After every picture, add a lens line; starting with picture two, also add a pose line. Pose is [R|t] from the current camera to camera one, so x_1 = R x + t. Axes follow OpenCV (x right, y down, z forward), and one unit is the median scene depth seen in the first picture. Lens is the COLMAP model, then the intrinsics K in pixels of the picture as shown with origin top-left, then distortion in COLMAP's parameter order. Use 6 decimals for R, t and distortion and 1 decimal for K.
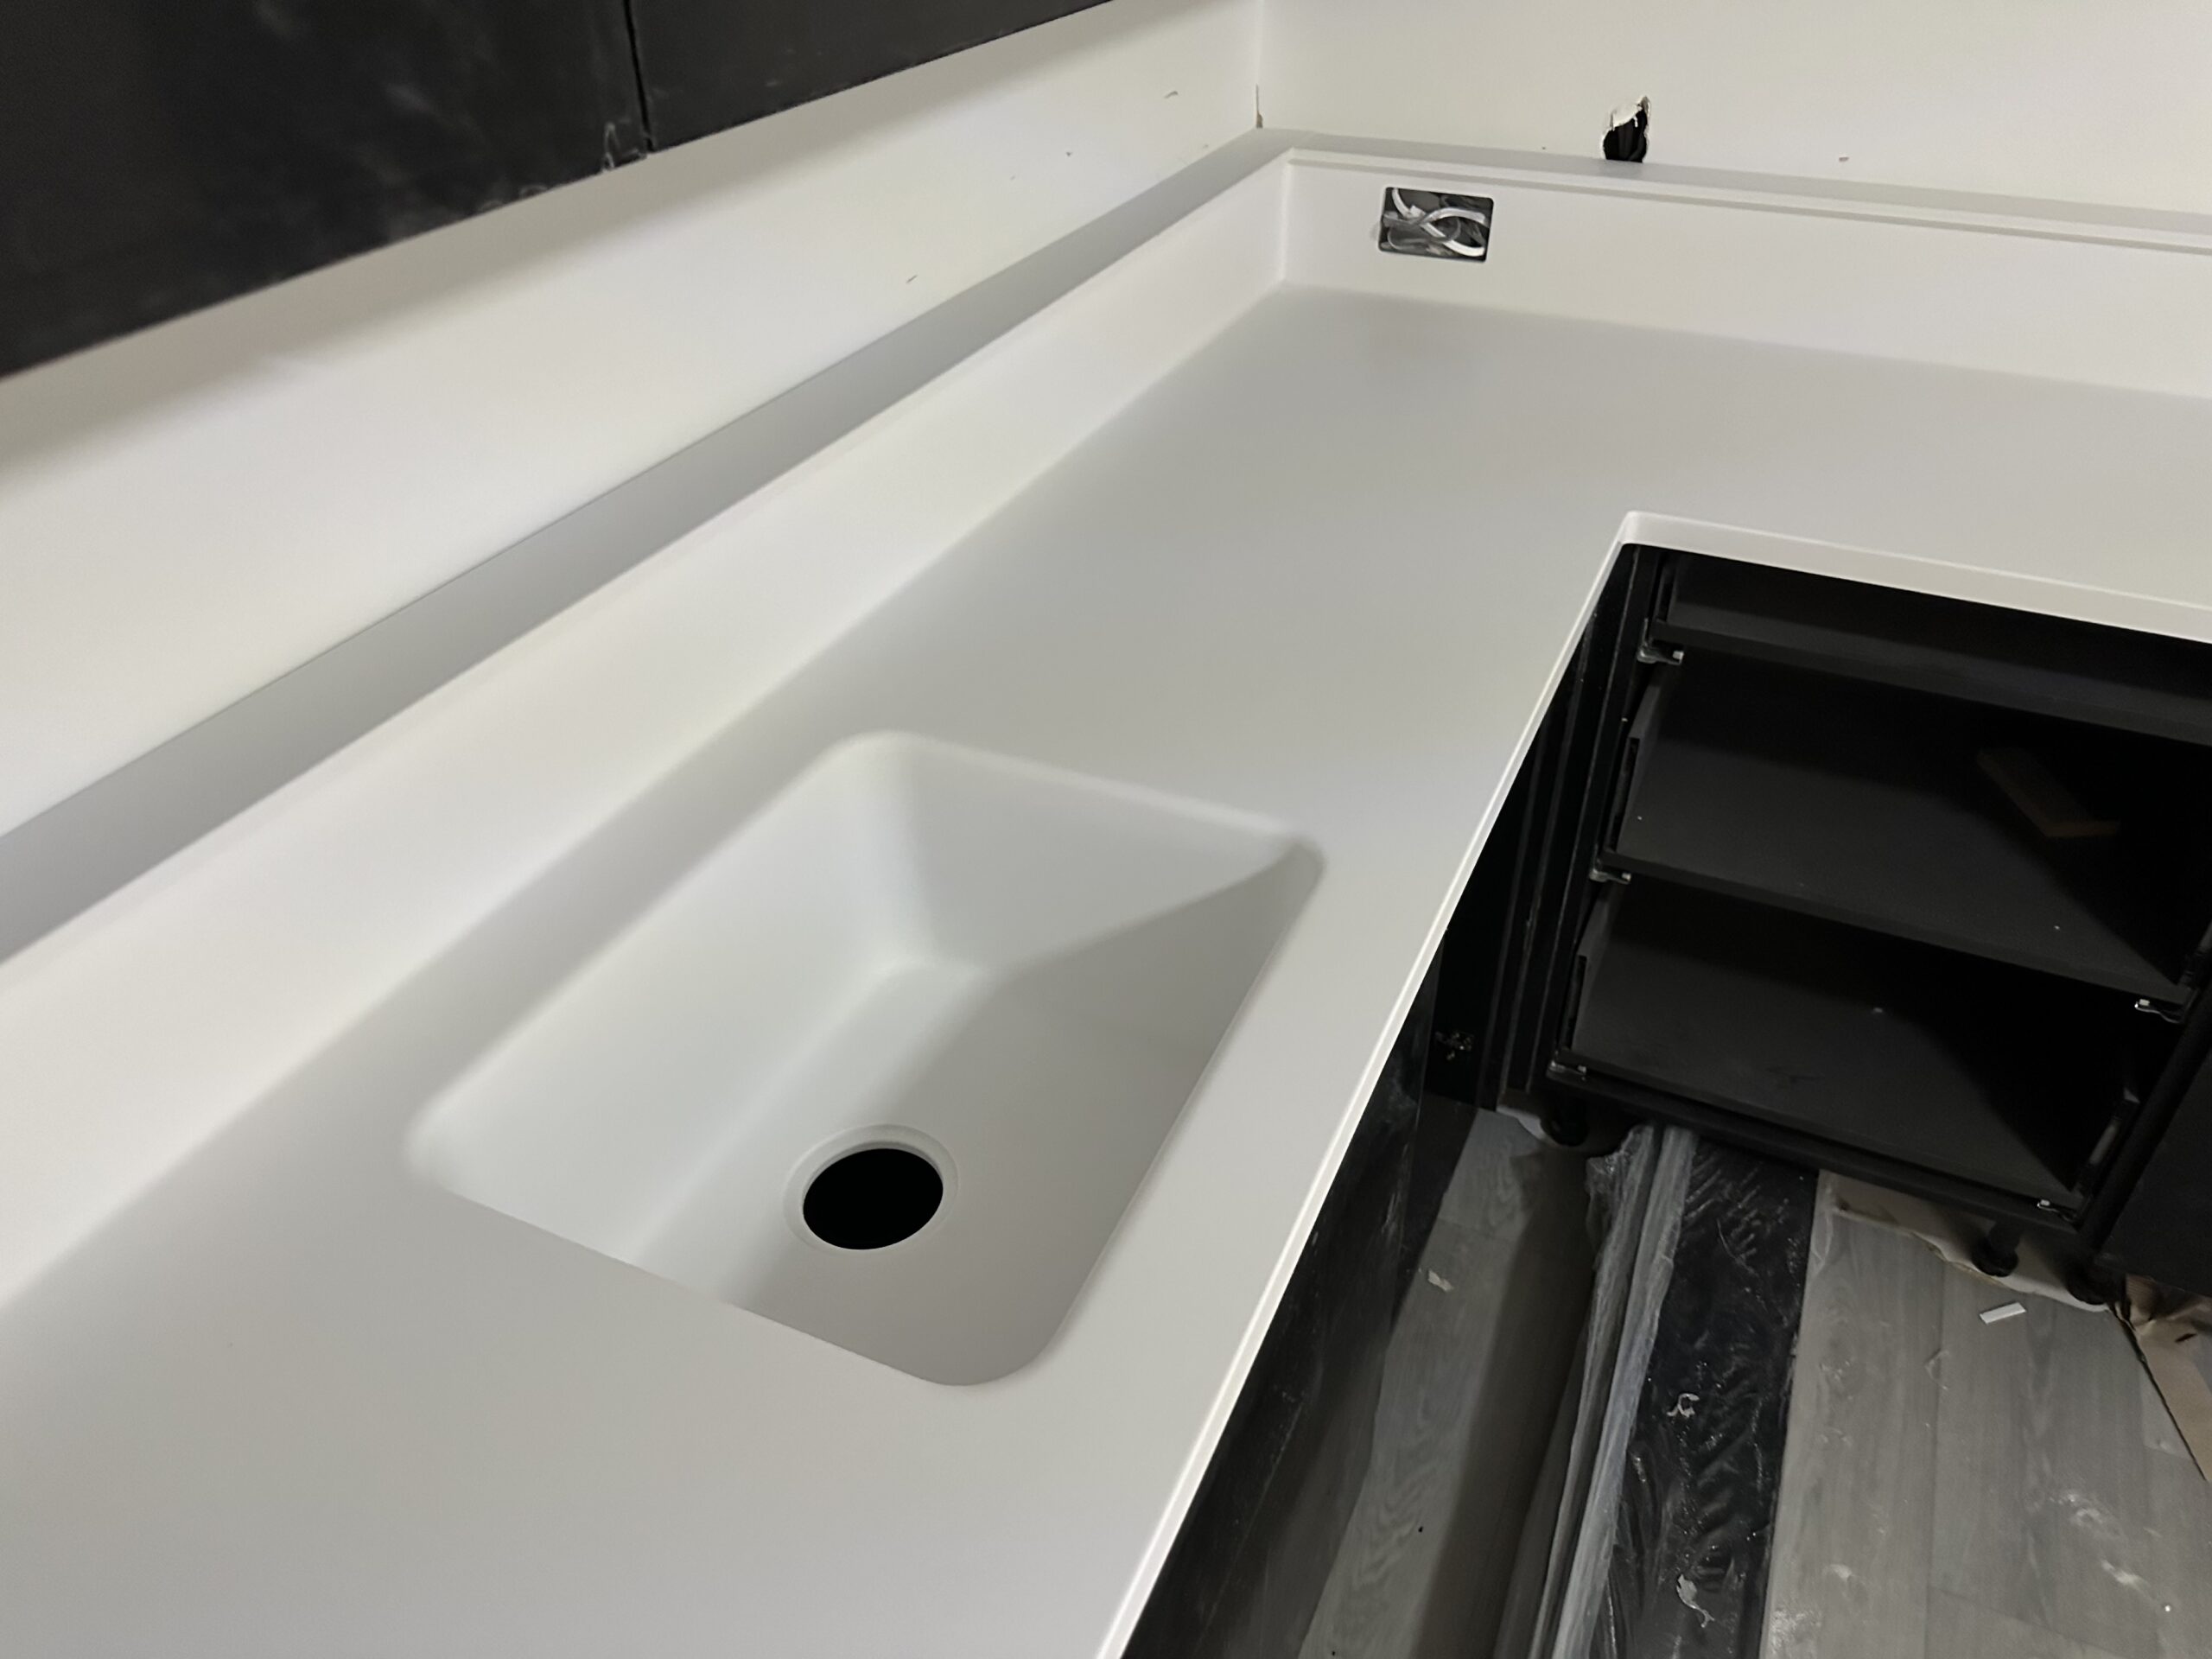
lens RADIAL K [[1569.3, 0, 1117.2], [0, 1569.3, 816.5], [0, 0, 1]] dist [0.051460, -0.055099]
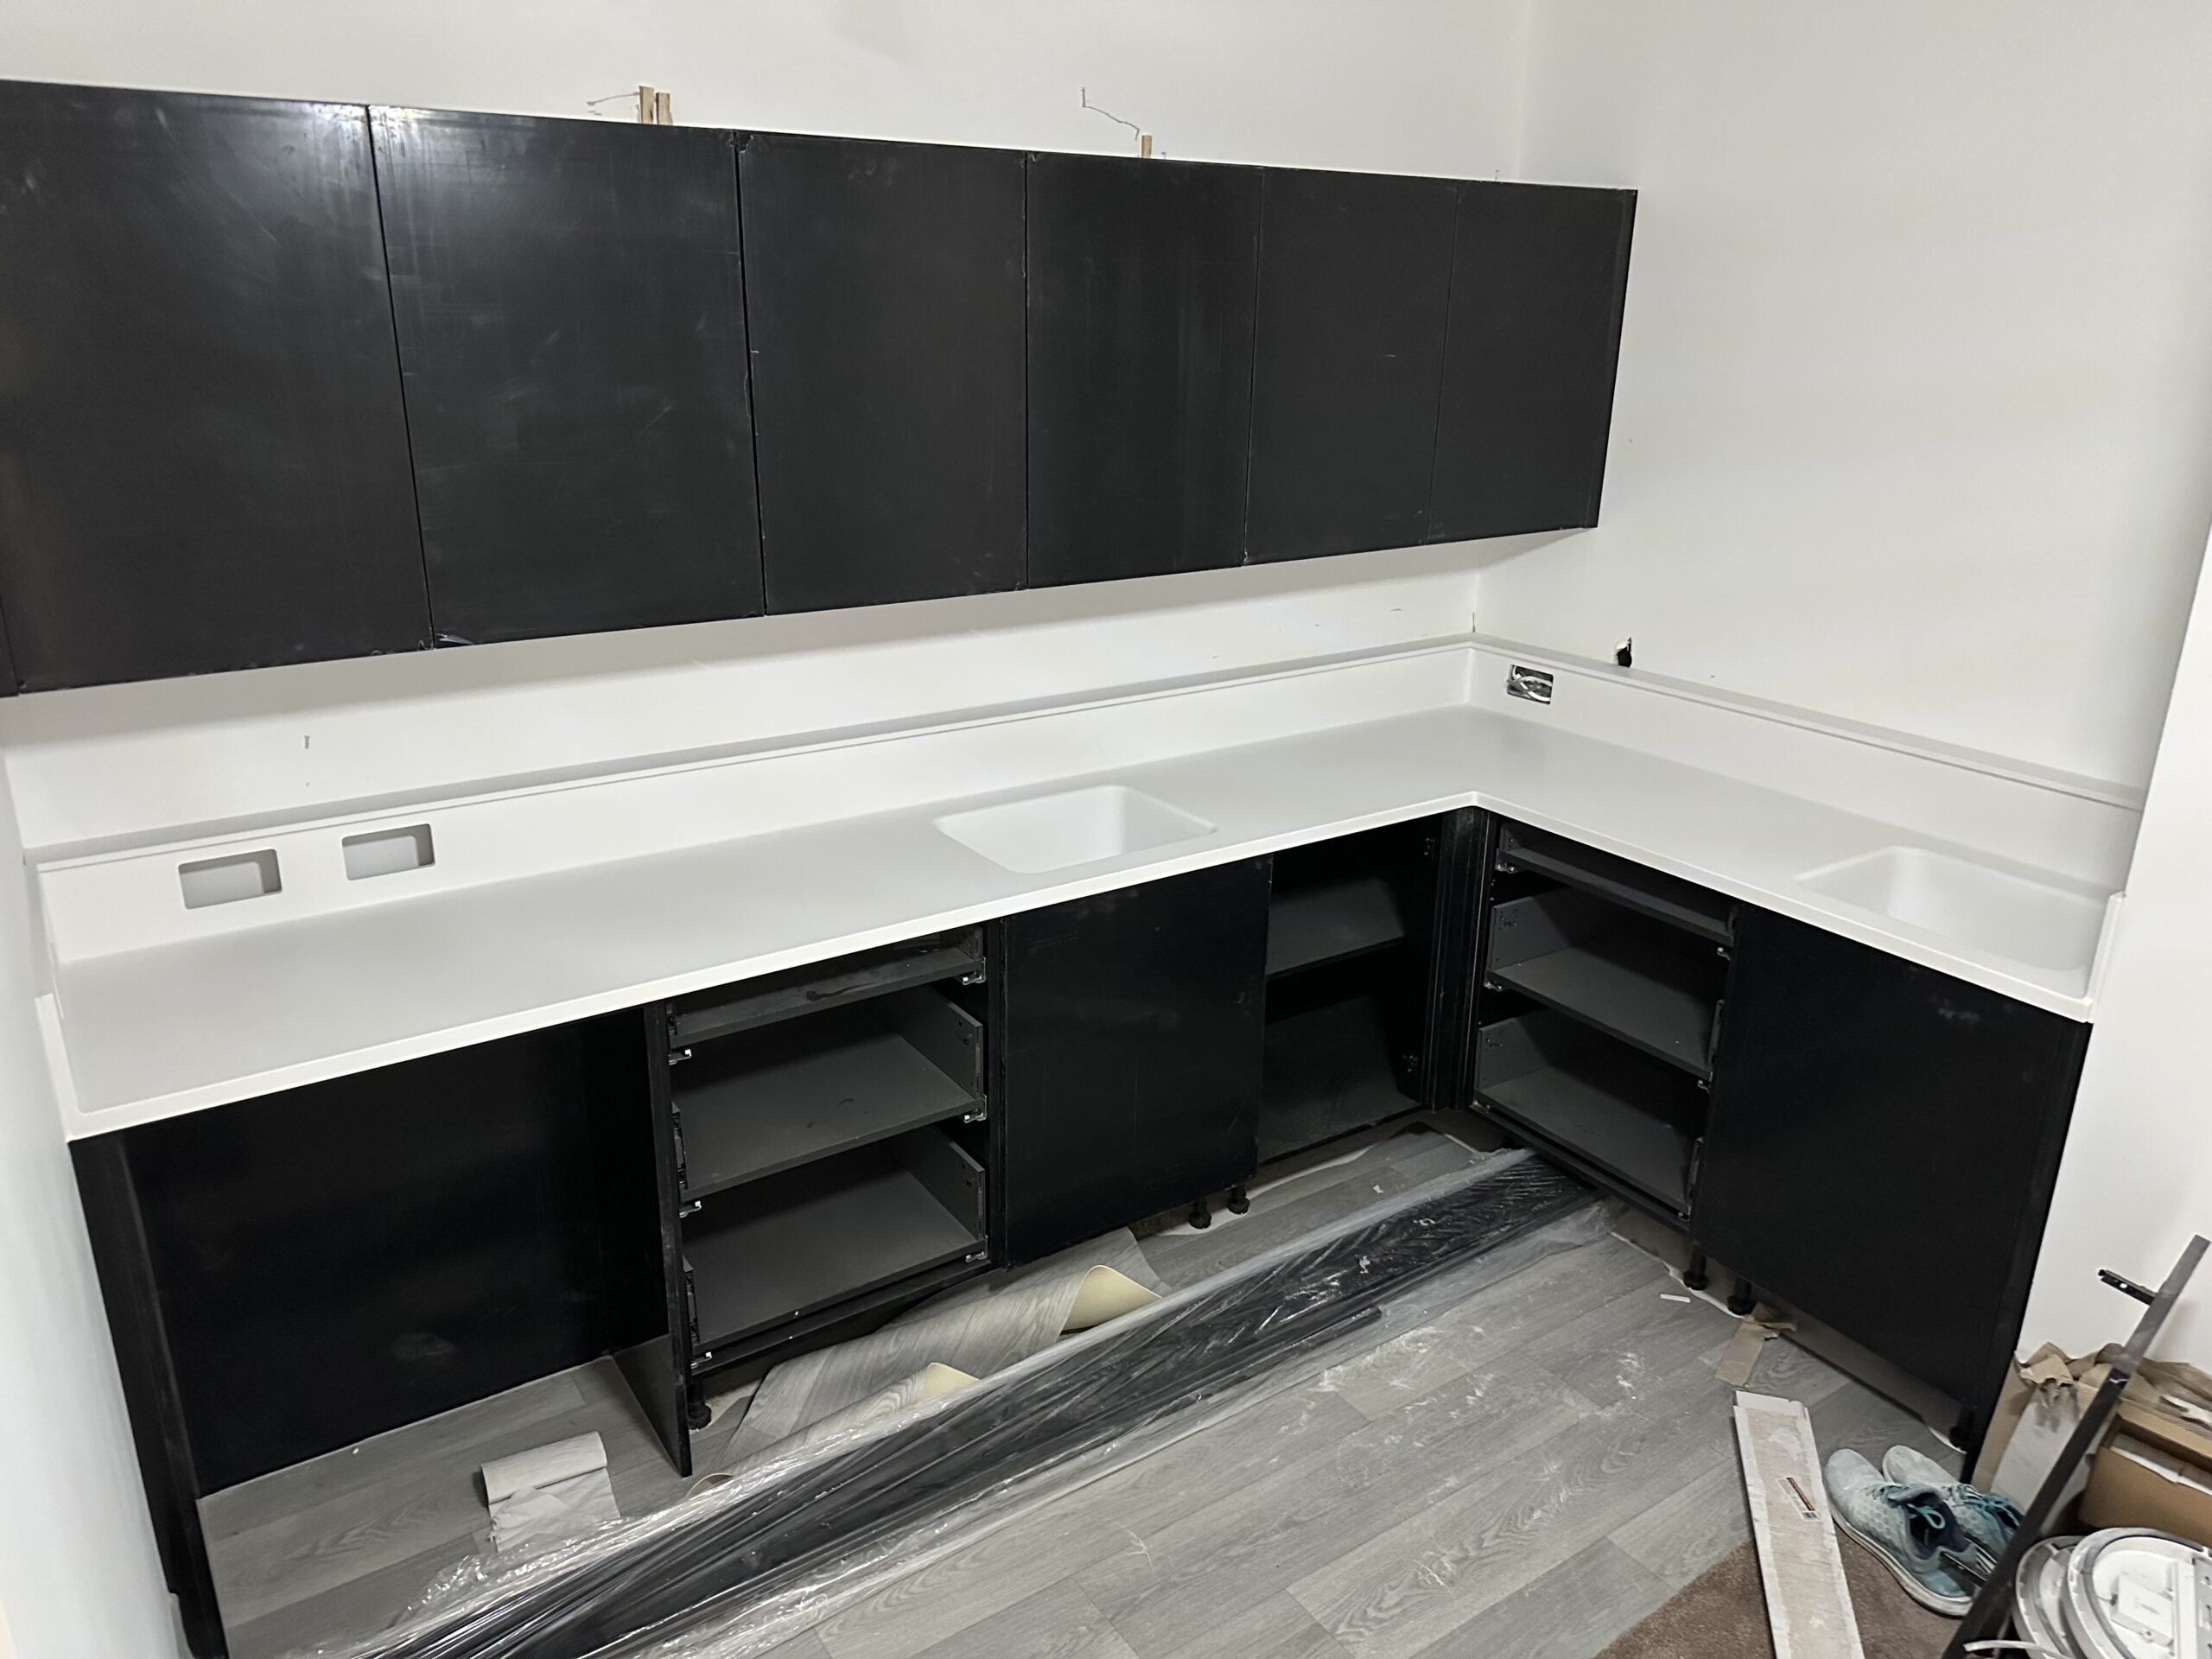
lens RADIAL K [[1569.3, 0, 1114.7], [0, 1569.3, 839.4], [0, 0, 1]] dist [0.051460, -0.055099]
pose [[0.849818, 0.180866, -0.495073, 0.790065], [-0.313523, 0.928502, -0.198967, 0.378155], [0.423690, 0.324302, 0.845763, -0.865992]]
